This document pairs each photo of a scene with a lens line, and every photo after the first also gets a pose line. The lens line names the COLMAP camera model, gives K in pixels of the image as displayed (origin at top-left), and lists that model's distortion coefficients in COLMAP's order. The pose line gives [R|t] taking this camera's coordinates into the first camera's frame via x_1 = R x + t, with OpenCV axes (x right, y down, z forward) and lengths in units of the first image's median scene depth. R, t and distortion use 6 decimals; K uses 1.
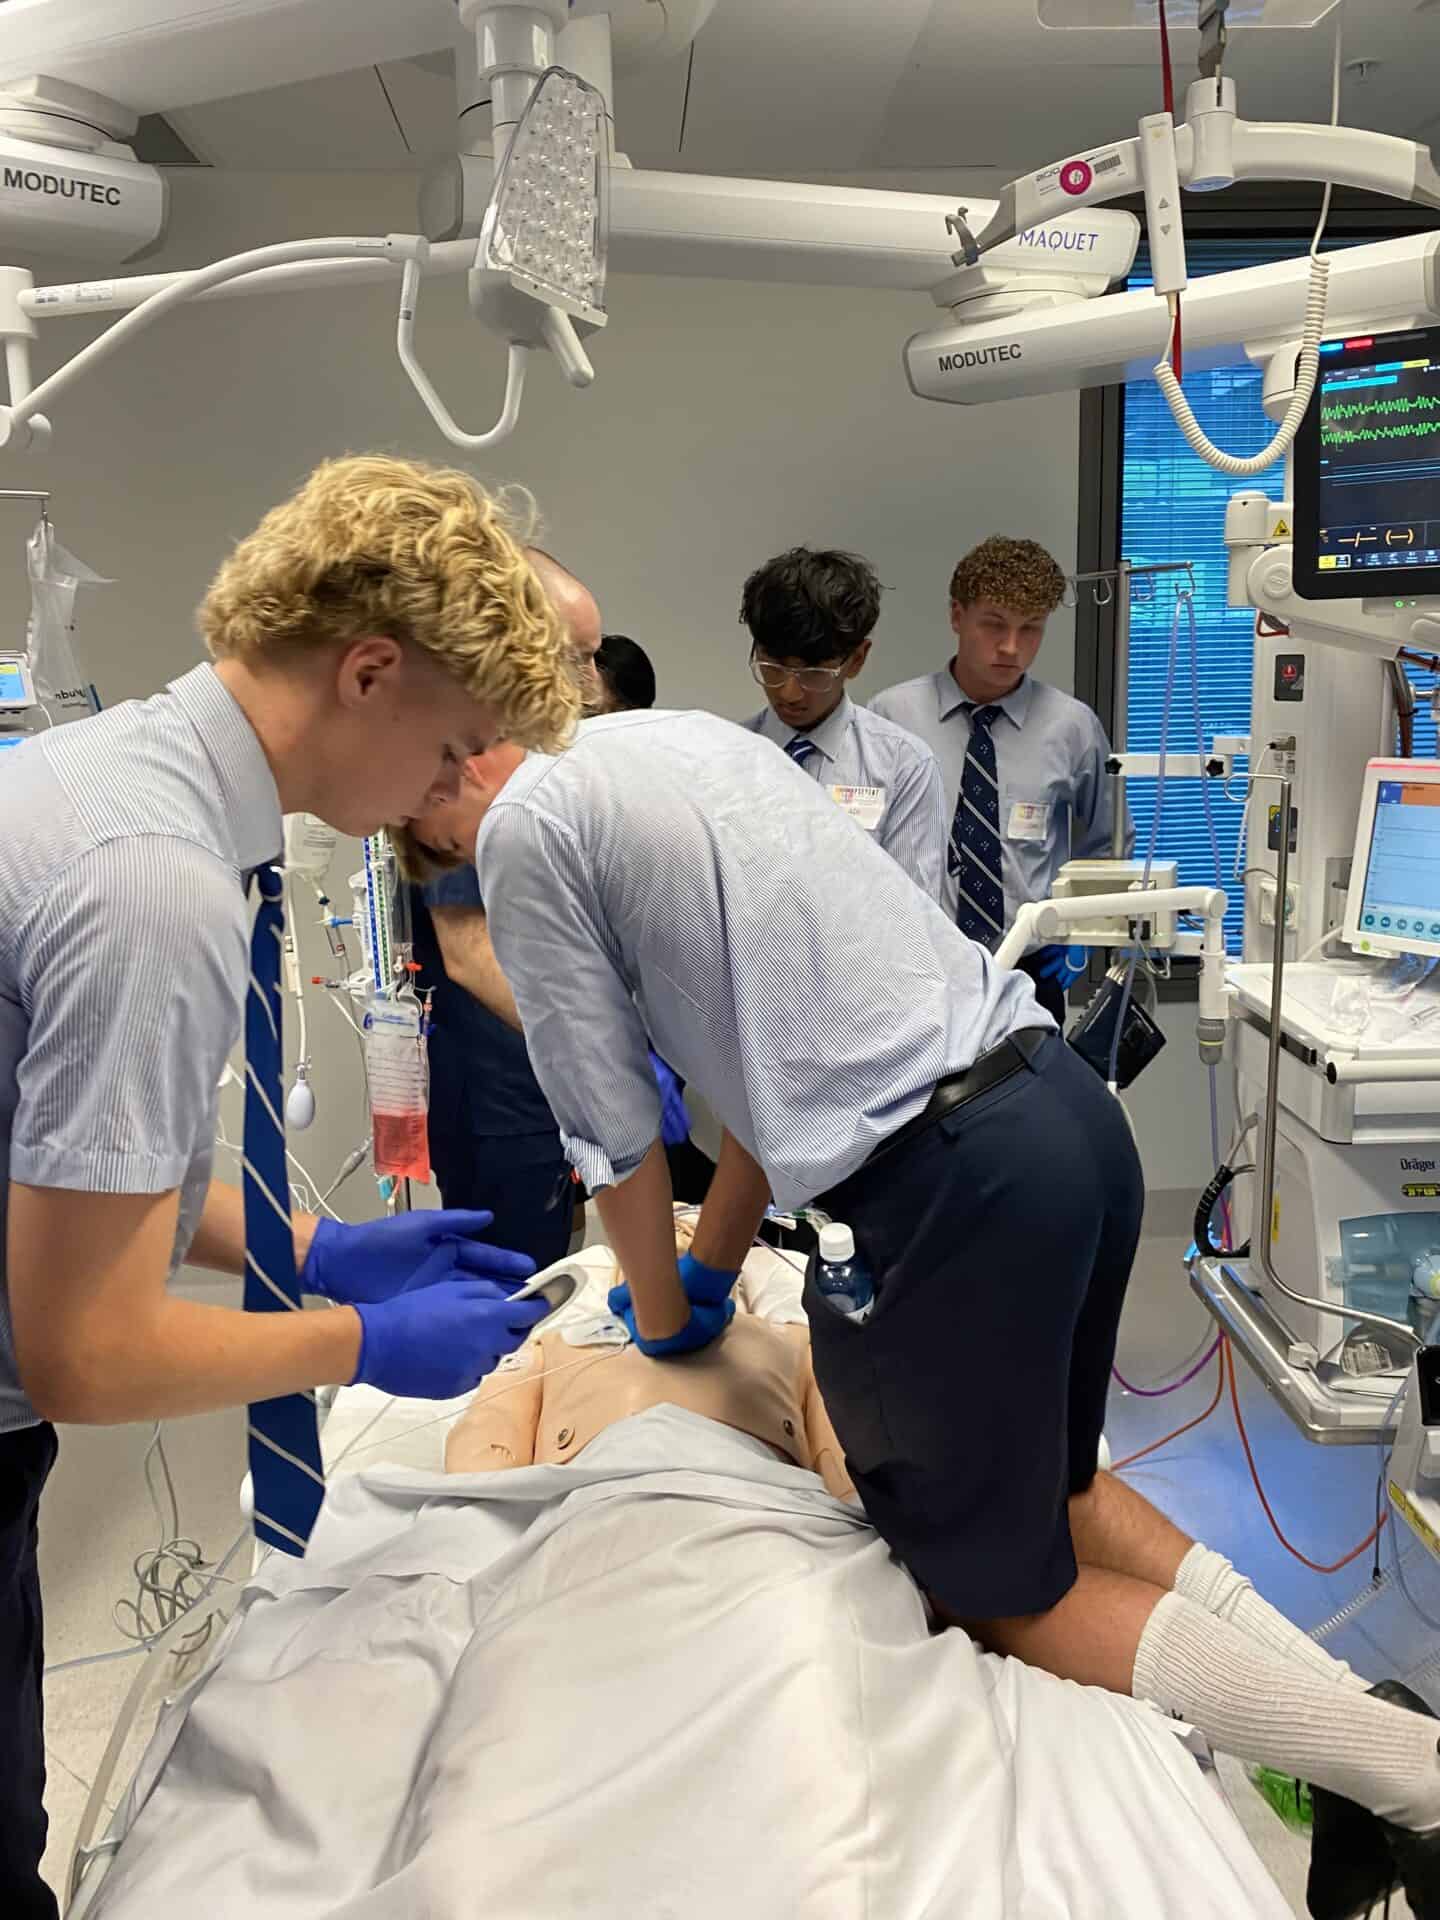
lens RADIAL K [[1459.6, 0, 710.9], [0, 1459.6, 932.2], [0, 0, 1]] dist [0.003271, -0.011925]
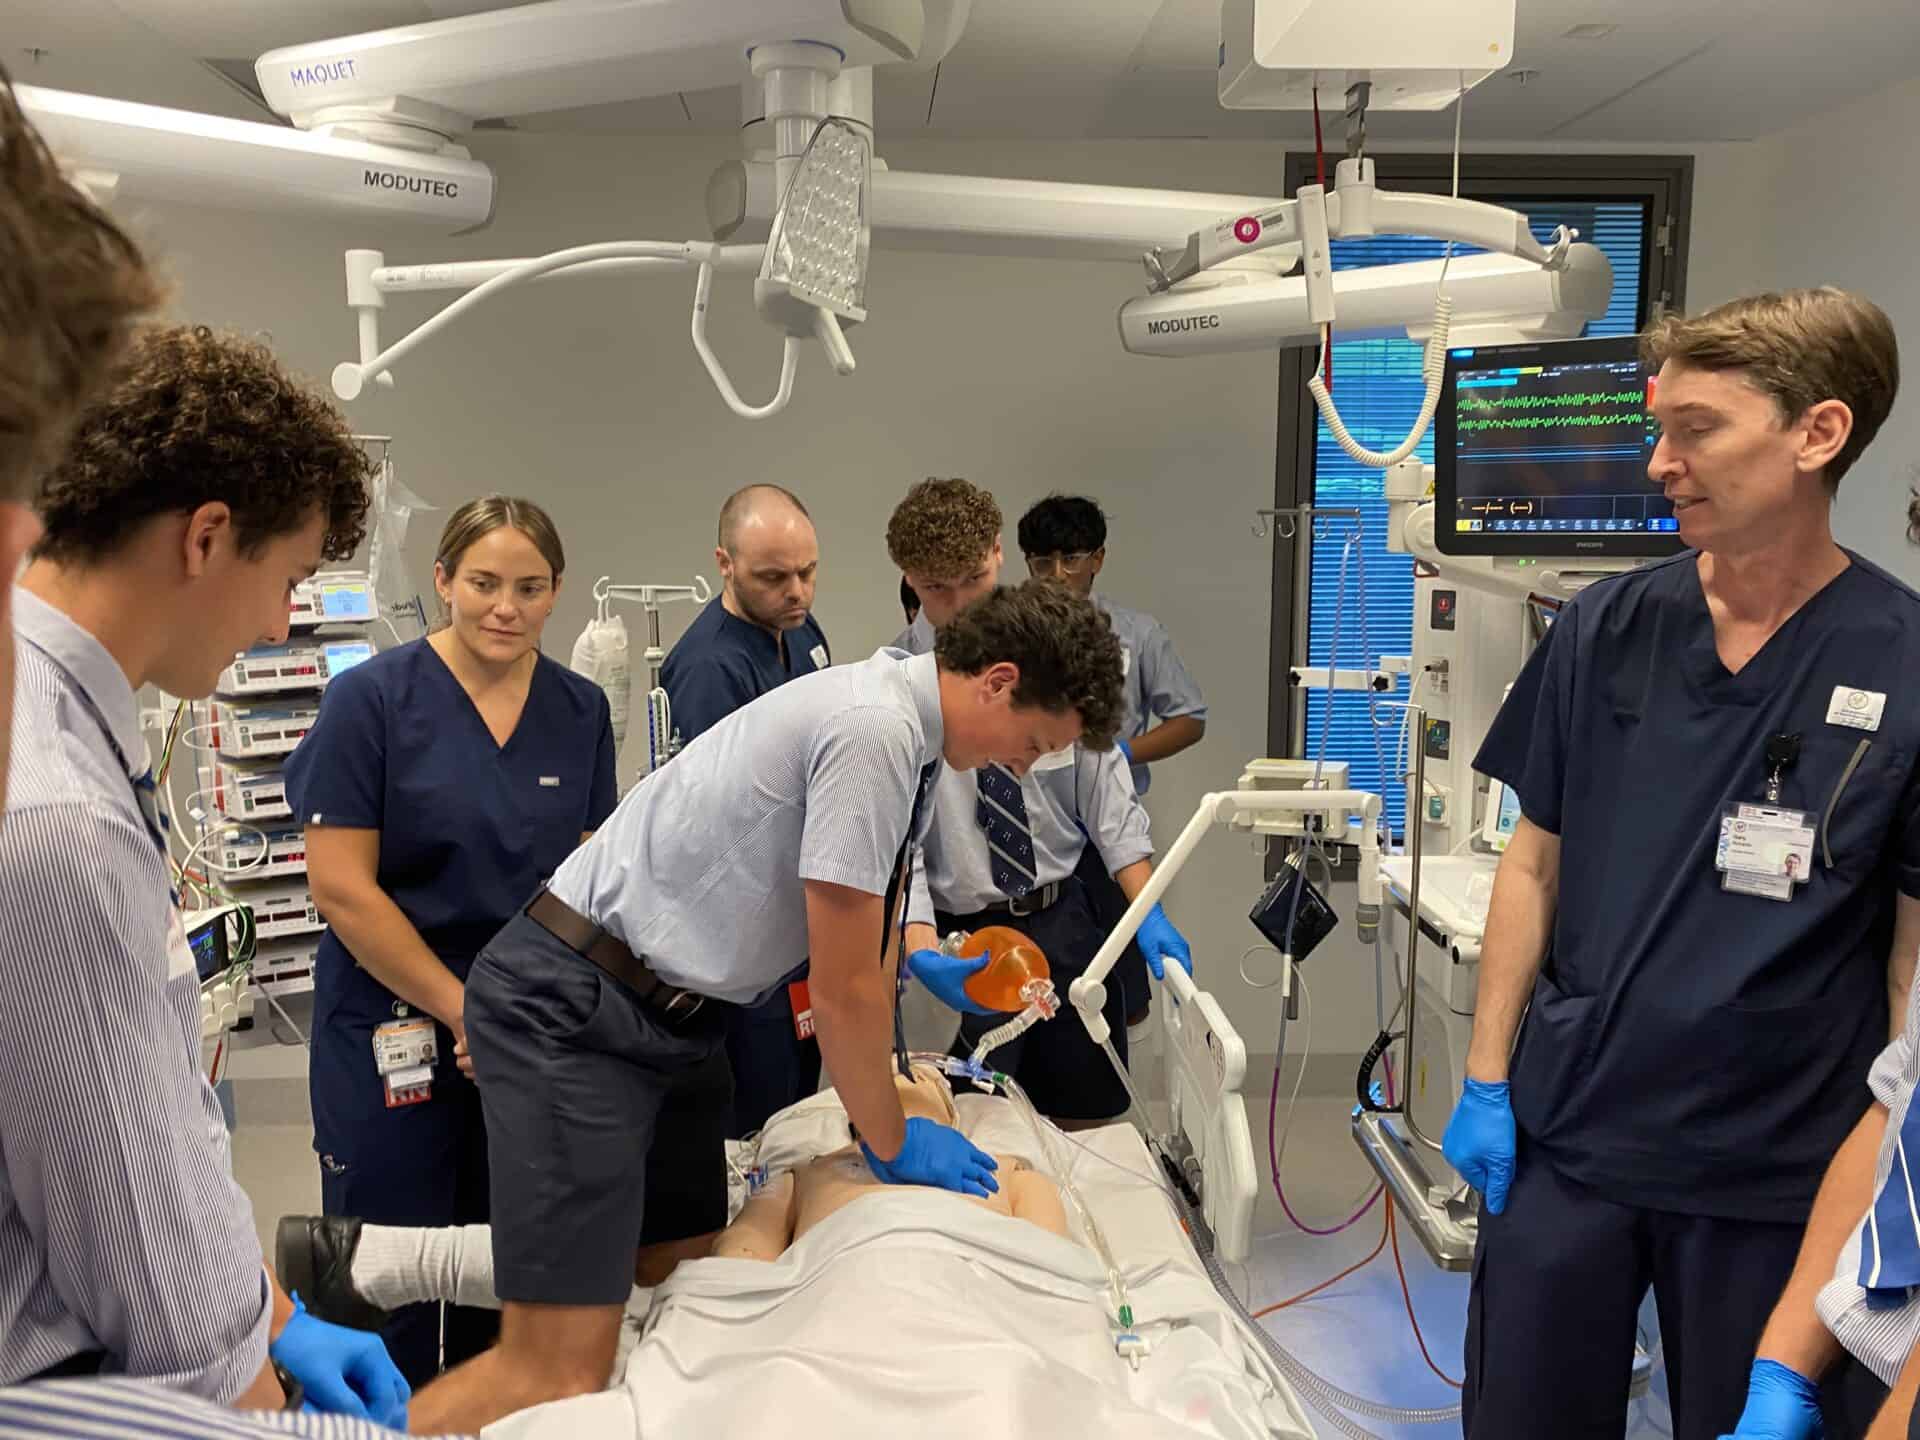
lens RADIAL K [[1459.6, 0, 925.8], [0, 1459.6, 717.0], [0, 0, 1]] dist [0.003271, -0.011925]
pose [[0.999752, 0.021262, -0.006677, -0.005657], [-0.021547, 0.998713, -0.045915, -0.028826], [0.005692, 0.046047, 0.998923, -0.173726]]
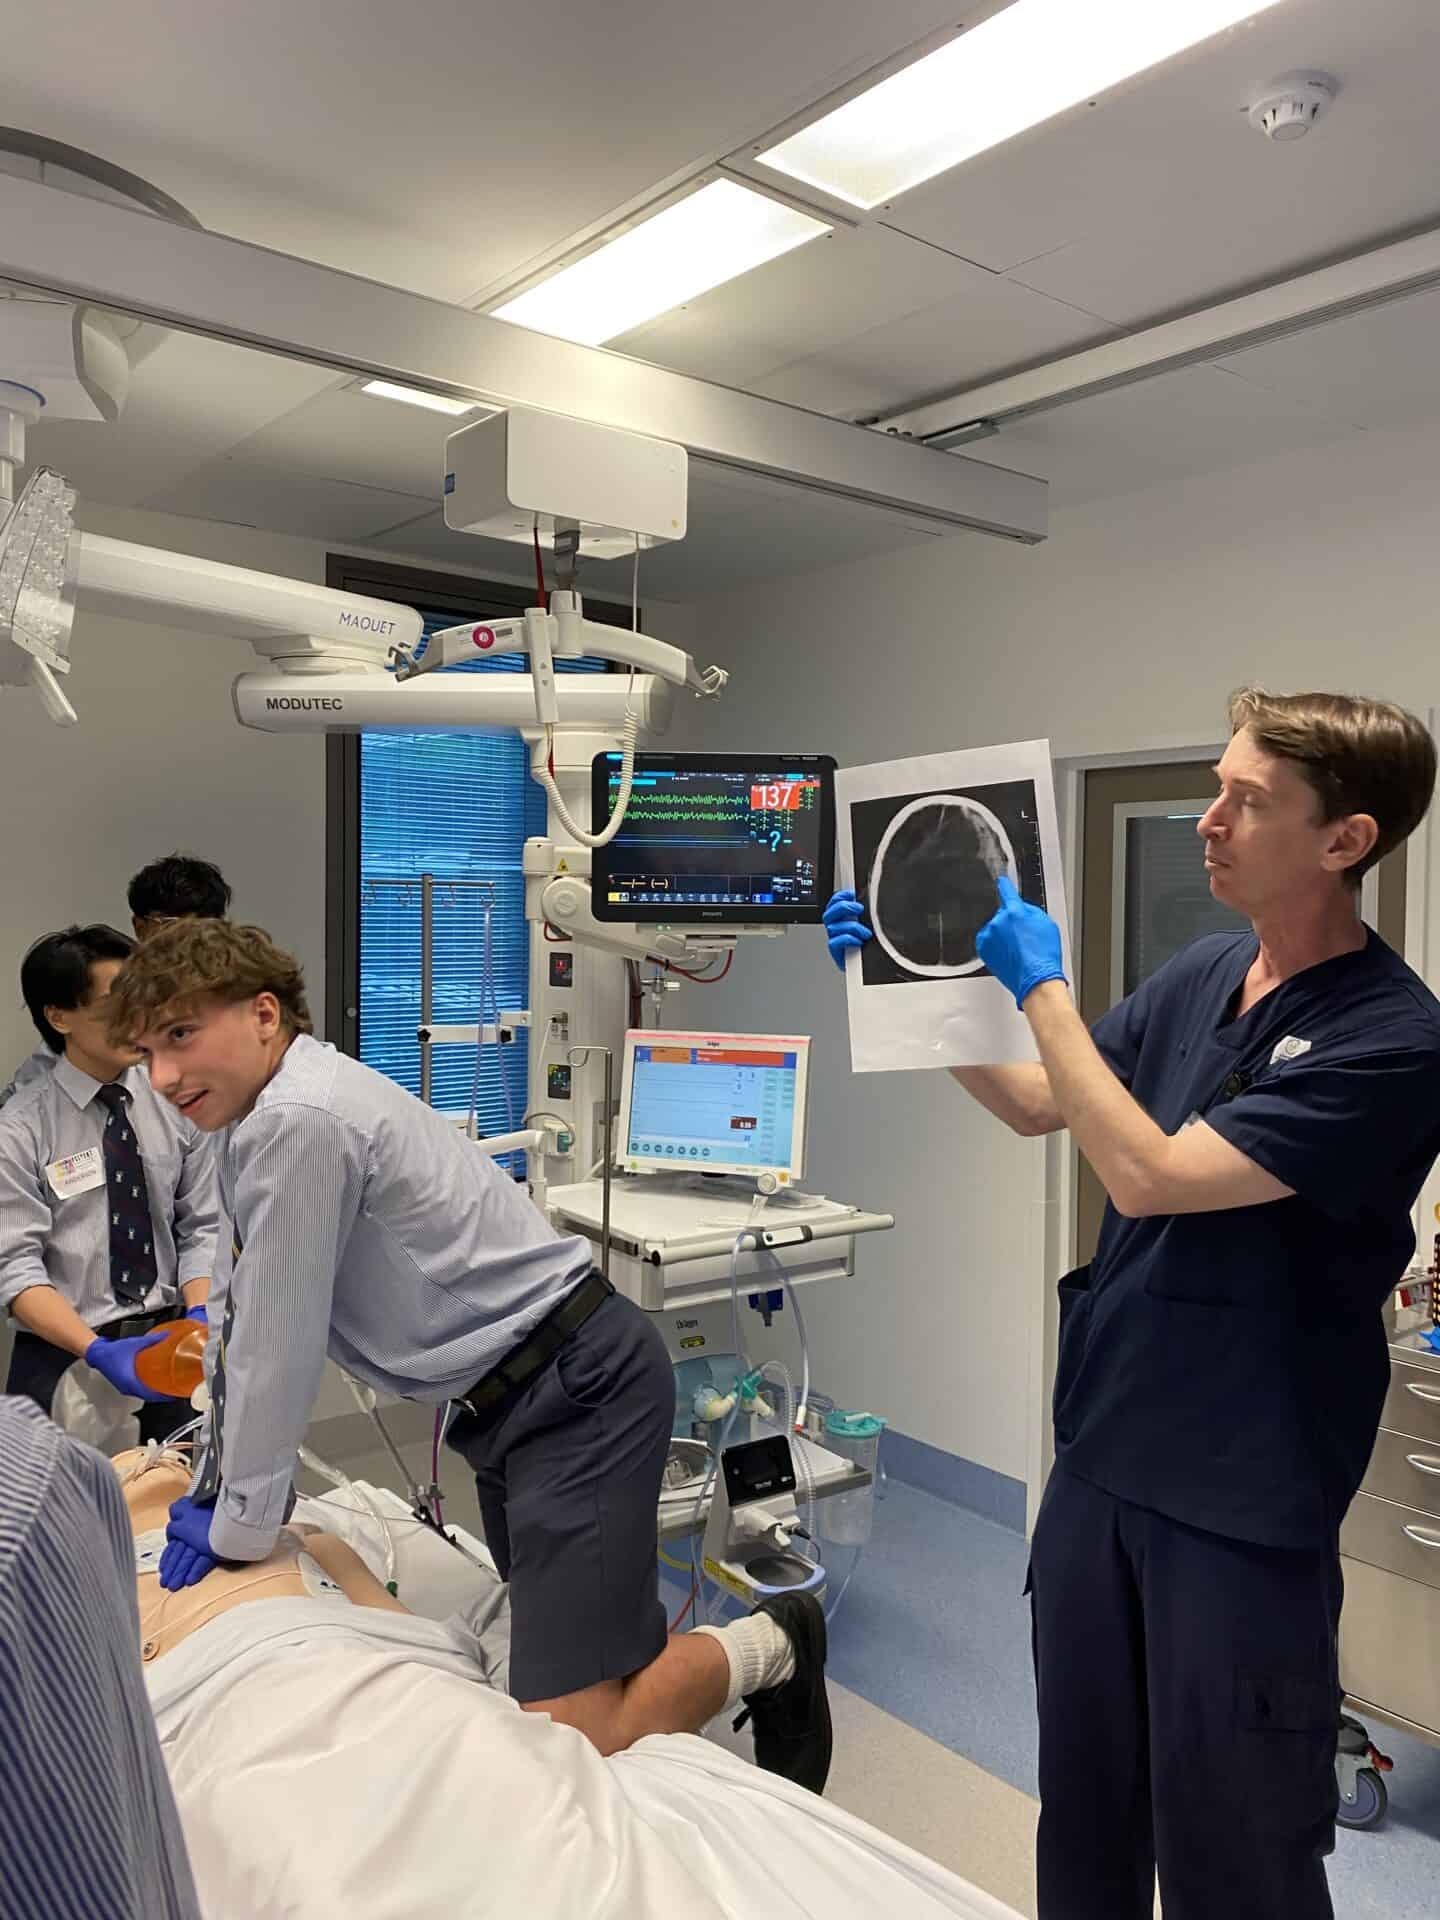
lens RADIAL K [[1448.4, 0, 722.7], [0, 1448.4, 926.3], [0, 0, 1]] dist [0.137707, -0.356749]
pose [[0.802115, 0.024254, 0.596676, -0.308989], [0.074994, 0.987173, -0.140942, -0.014289], [-0.592441, 0.157799, 0.790008, -0.168776]]
